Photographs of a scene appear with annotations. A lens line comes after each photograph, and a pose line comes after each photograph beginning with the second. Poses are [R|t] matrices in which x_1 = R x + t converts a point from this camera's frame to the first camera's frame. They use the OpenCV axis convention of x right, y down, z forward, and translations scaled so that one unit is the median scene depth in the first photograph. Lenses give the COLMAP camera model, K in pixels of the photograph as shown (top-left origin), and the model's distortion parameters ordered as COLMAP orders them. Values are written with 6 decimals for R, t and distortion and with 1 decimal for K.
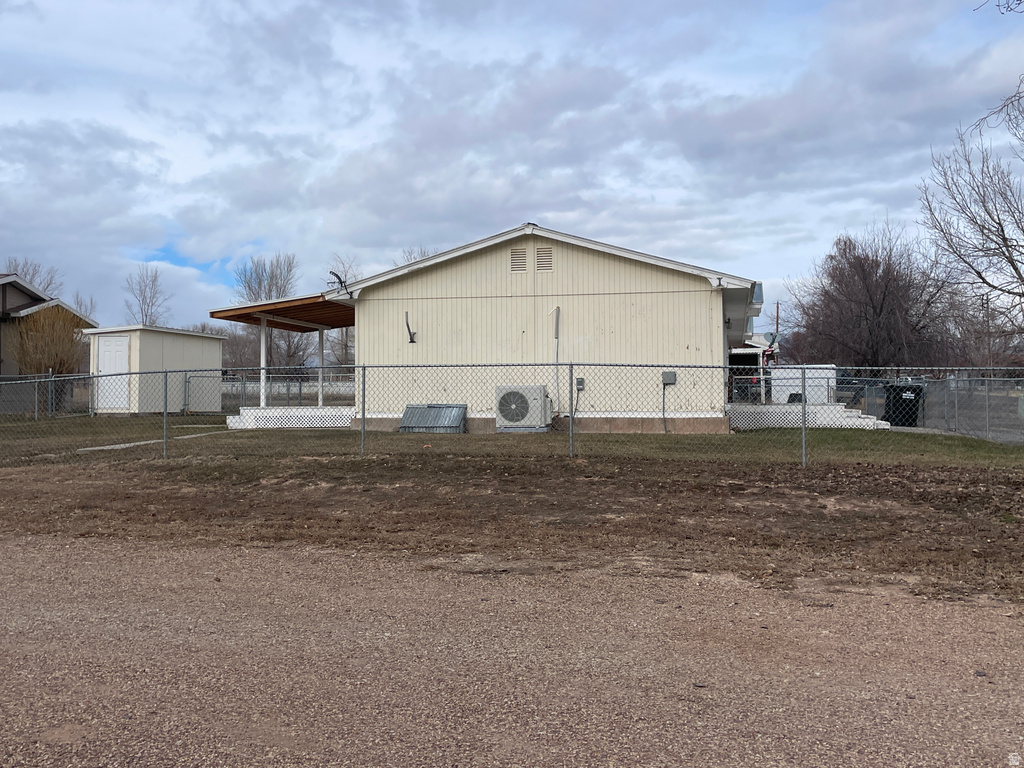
lens RADIAL K [[1098.3, 0, 513.2], [0, 1098.3, 383.0], [0, 0, 1]] dist [0.076457, 0.000000]
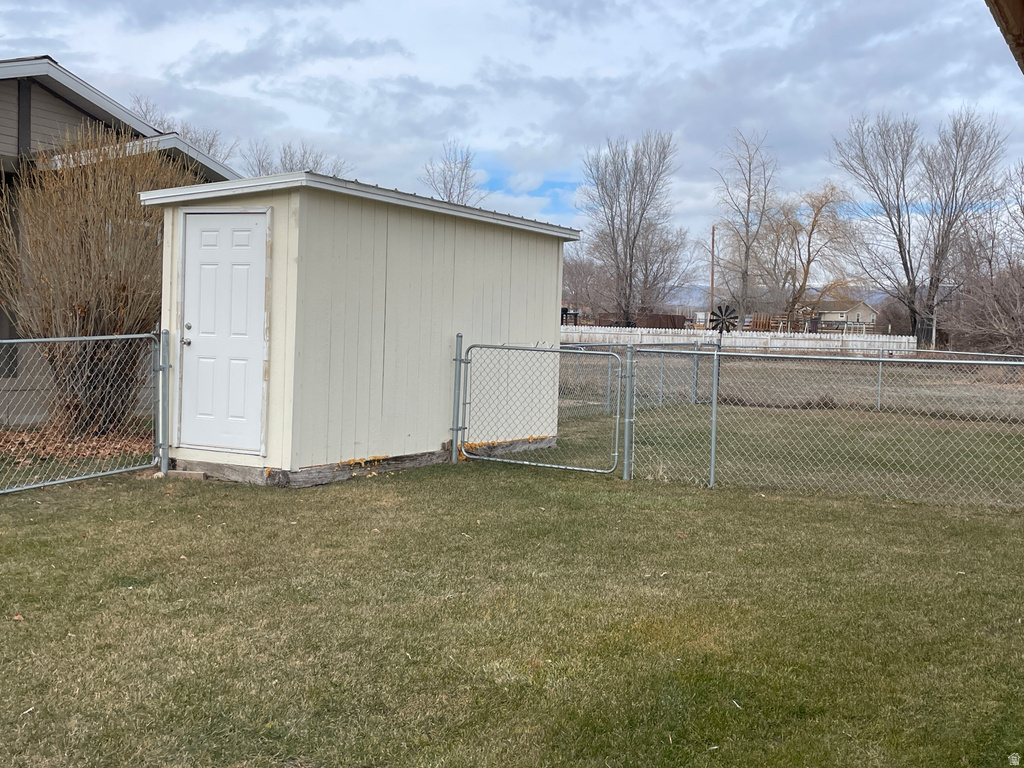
lens RADIAL K [[1178.4, 0, 512.8], [0, 1178.4, 385.1], [0, 0, 1]] dist [0.121713, 0.000000]
pose [[0.955682, 0.041357, -0.291481, -0.186338], [-0.024910, 0.997893, 0.059914, -0.016545], [0.293345, -0.049998, 0.954698, 0.703053]]
